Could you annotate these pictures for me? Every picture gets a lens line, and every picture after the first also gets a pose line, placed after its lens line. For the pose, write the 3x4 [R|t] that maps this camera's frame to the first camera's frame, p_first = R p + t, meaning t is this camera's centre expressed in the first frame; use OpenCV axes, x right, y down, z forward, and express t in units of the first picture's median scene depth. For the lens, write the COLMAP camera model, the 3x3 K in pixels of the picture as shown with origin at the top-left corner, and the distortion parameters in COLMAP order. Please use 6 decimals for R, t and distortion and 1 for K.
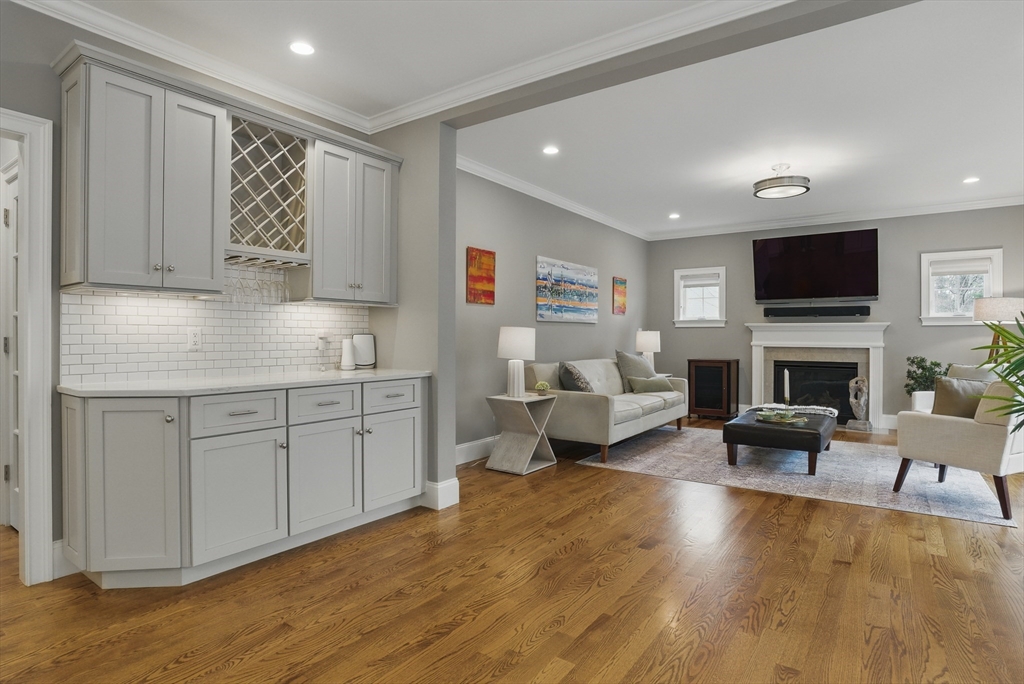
lens RADIAL K [[542.4, 0, 511.7], [0, 542.4, 339.5], [0, 0, 1]] dist [-0.063831, 0.029047]
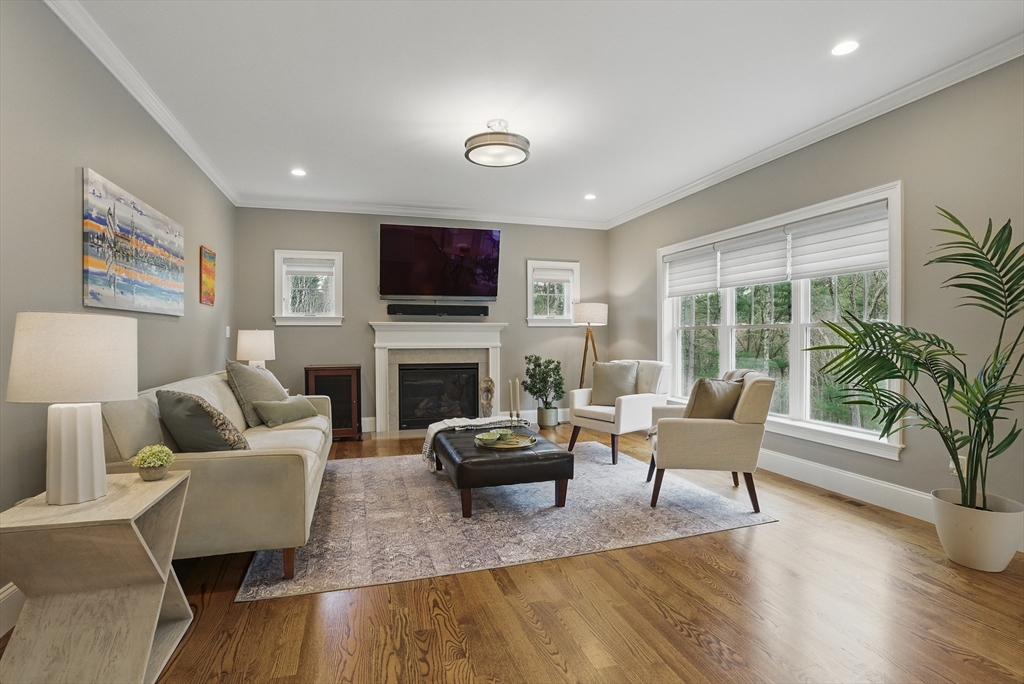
lens RADIAL K [[492.4, 0, 512.0], [0, 492.4, 342.0], [0, 0, 1]] dist [-0.084522, 0.033884]
pose [[0.600432, -0.011867, 0.799588, -0.054272], [0.008134, 0.999929, 0.008732, -0.003426], [-0.799634, 0.001261, 0.600486, 0.437711]]
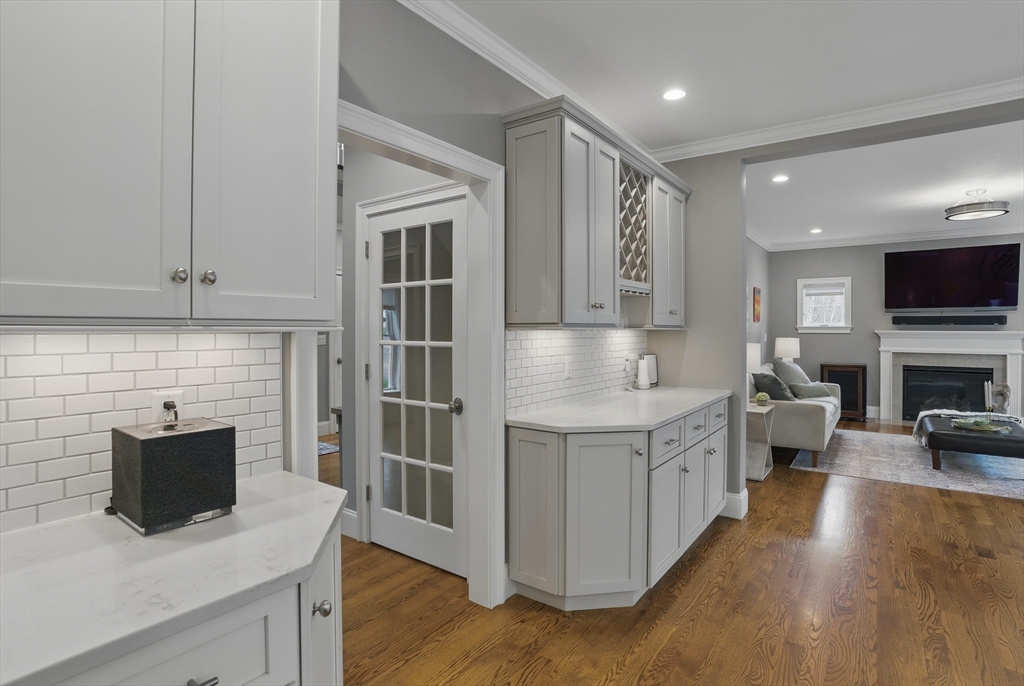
lens RADIAL K [[515.3, 0, 510.3], [0, 515.3, 332.4], [0, 0, 1]] dist [-0.060597, 0.024298]
pose [[0.999933, -0.001704, -0.011428, -0.339498], [0.001713, 0.999998, 0.000860, -0.034357], [0.011427, -0.000879, 0.999934, -0.010261]]
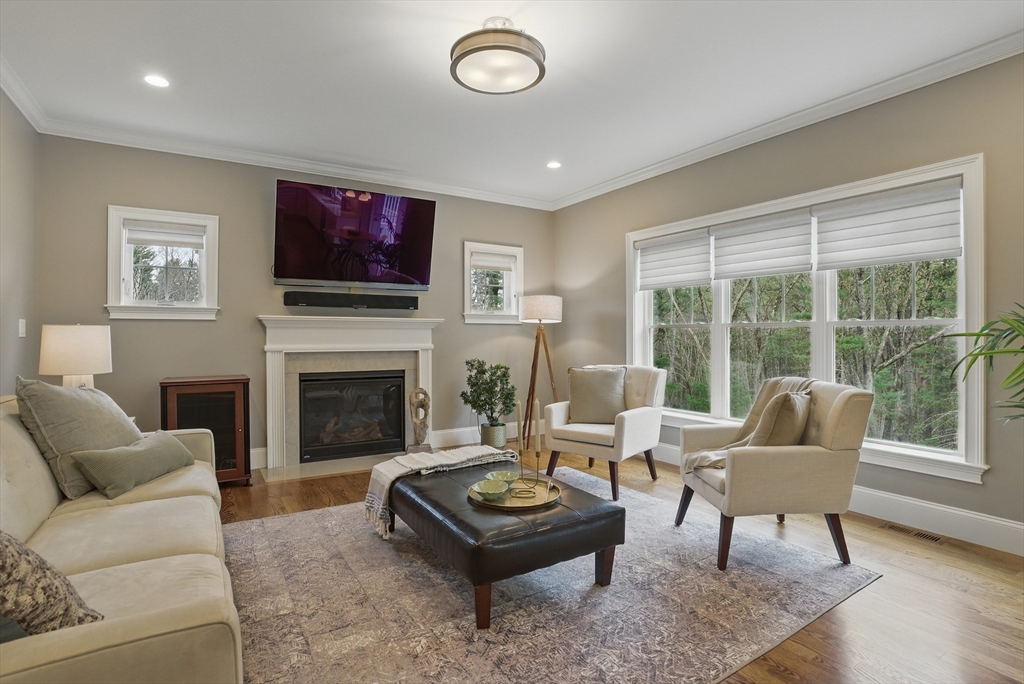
lens RADIAL K [[506.4, 0, 509.5], [0, 506.4, 333.4], [0, 0, 1]] dist [-0.075697, 0.030232]
pose [[0.380329, 0.001348, 0.924850, 0.031214], [0.006974, 0.999966, -0.004325, -0.005843], [-0.924825, 0.008095, 0.380307, 0.641247]]
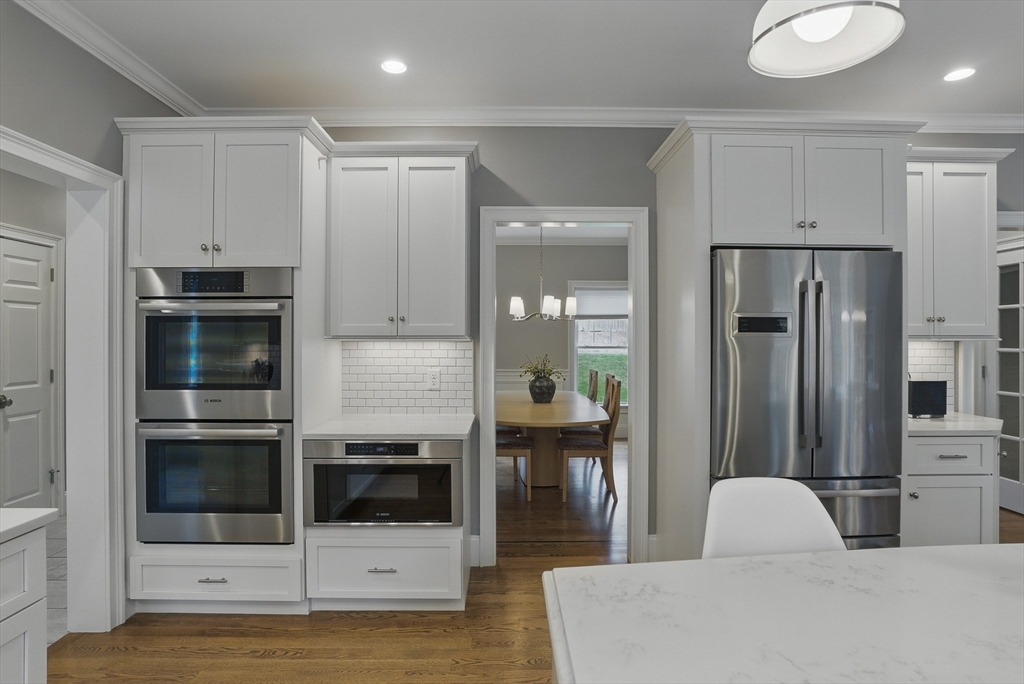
lens RADIAL K [[542.4, 0, 511.7], [0, 542.4, 339.5], [0, 0, 1]] dist [-0.063831, 0.029047]
pose [[0.591375, -0.004293, -0.806386, -0.295533], [-0.002763, 0.999969, -0.007350, -0.031089], [0.806392, 0.006575, 0.591344, -0.423462]]
